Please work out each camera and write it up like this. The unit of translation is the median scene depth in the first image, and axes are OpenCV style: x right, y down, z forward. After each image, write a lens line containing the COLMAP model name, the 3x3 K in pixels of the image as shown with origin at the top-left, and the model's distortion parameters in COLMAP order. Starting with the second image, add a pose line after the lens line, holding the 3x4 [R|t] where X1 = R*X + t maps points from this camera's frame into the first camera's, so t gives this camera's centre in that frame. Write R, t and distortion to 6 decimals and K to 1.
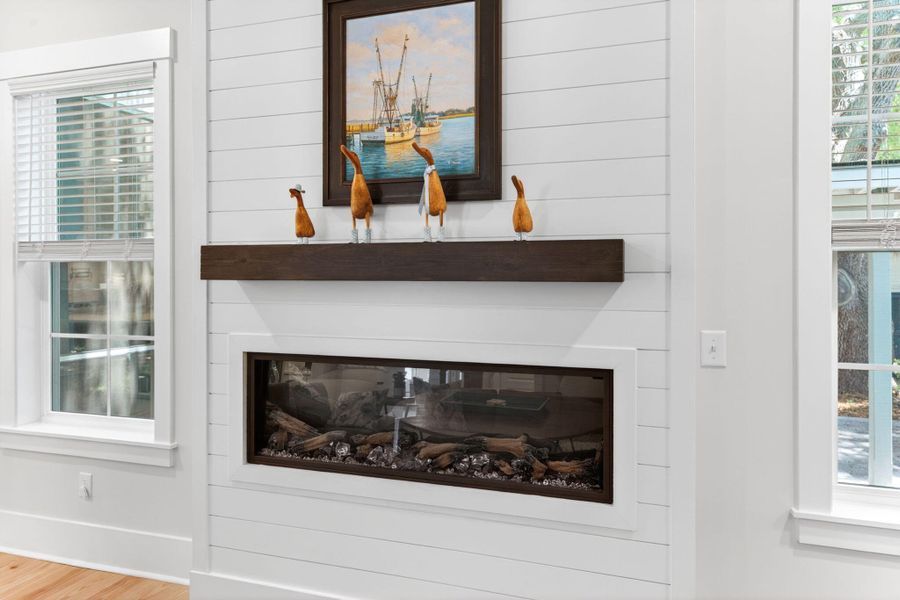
lens RADIAL K [[618.1, 0, 440.7], [0, 618.1, 275.6], [0, 0, 1]] dist [0.017498, -0.007421]
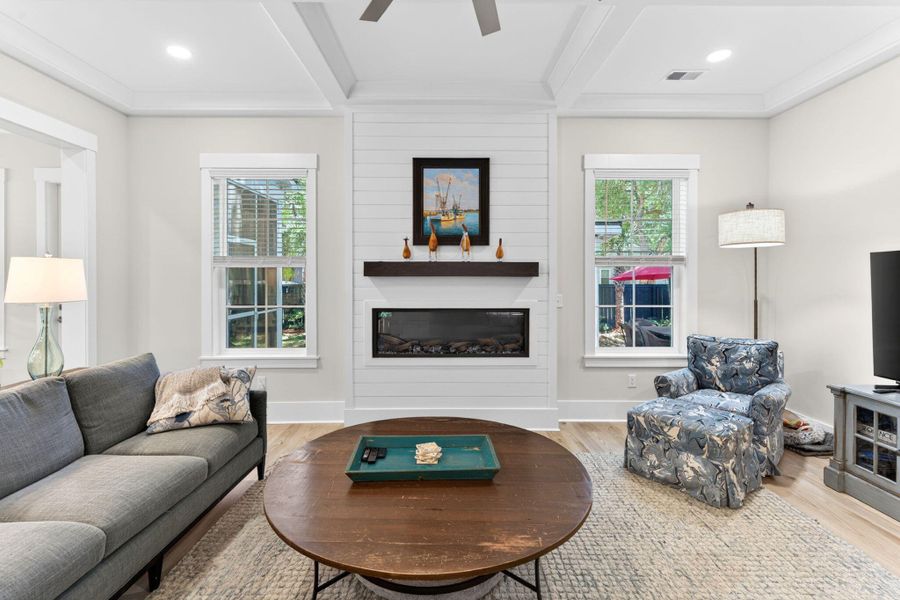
lens RADIAL K [[428.9, 0, 455.3], [0, 428.9, 274.1], [0, 0, 1]] dist [0.006376, -0.000396]
pose [[0.943872, 0.000376, 0.330312, -0.600741], [0.000037, 0.999999, -0.001244, 0.000417], [-0.330313, 0.001186, 0.943871, -0.628894]]
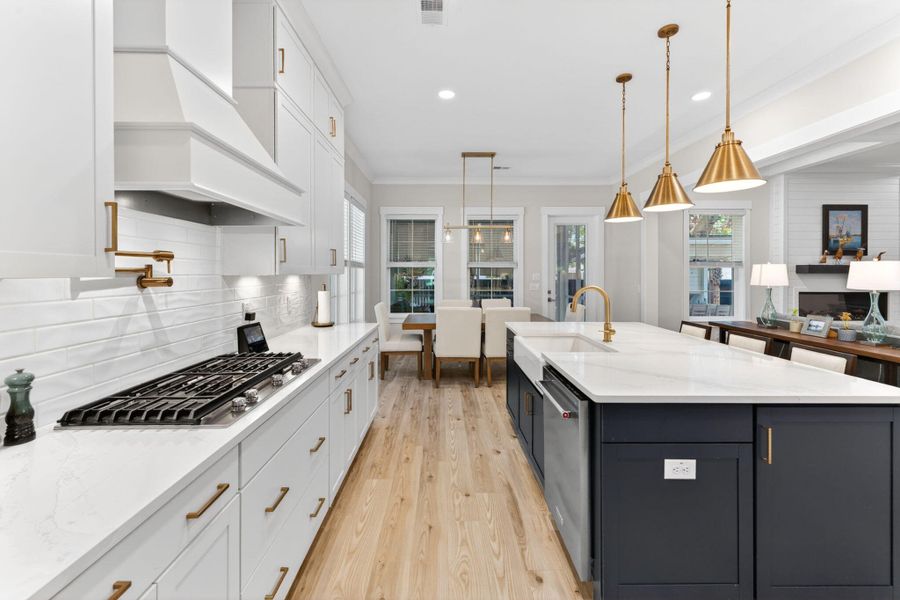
lens RADIAL K [[378.5, 0, 449.0], [0, 378.5, 273.0], [0, 0, 1]] dist [0.003387, -0.000124]
pose [[0.943745, 0.001798, 0.330669, -3.476165], [-0.002073, 0.999998, 0.000480, 0.008251], [-0.330667, -0.001138, 0.943747, -0.570742]]
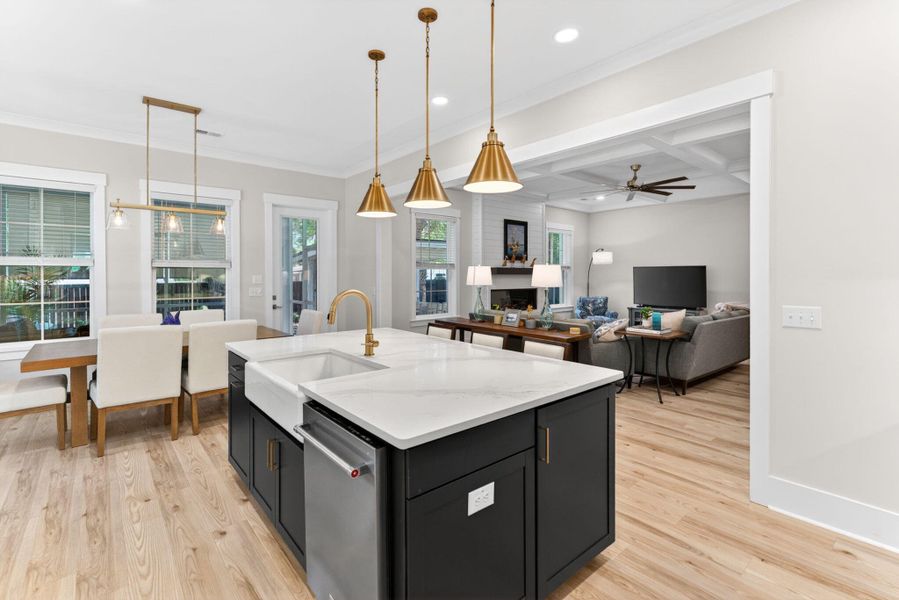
lens RADIAL K [[407.9, 0, 444.7], [0, 407.9, 277.2], [0, 0, 1]] dist [-0.000449, 0.000250]
pose [[0.519603, -0.006128, 0.854386, -3.432963], [0.000184, 0.999975, 0.007061, 0.007185], [-0.854408, -0.003512, 0.519591, -0.333681]]
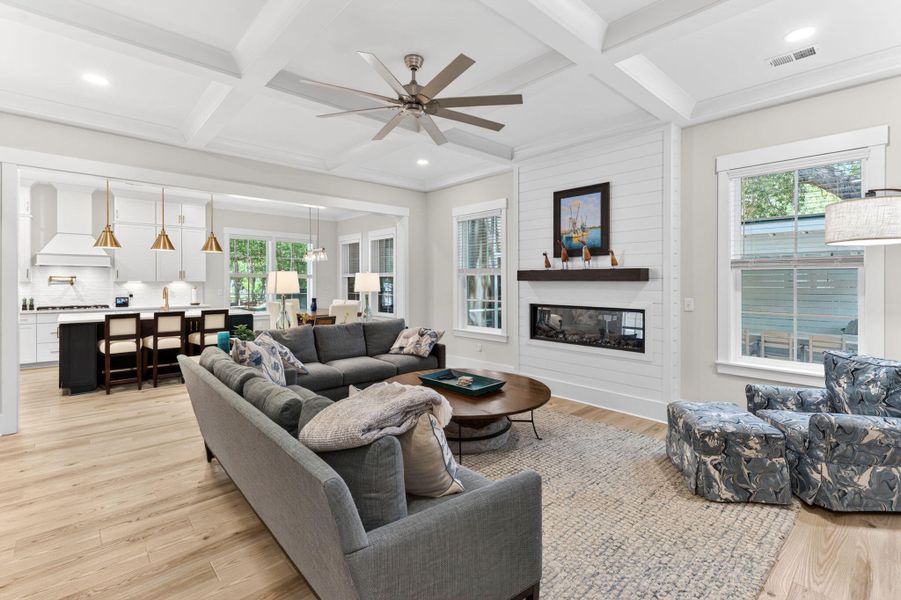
lens RADIAL K [[408.8, 0, 452.4], [0, 408.8, 279.2], [0, 0, 1]] dist [-0.000449, 0.000250]
pose [[0.880281, -0.002084, -0.474447, 0.359733], [0.000232, 0.999992, -0.003961, 0.006829], [0.474452, 0.003377, 0.880275, -1.128916]]
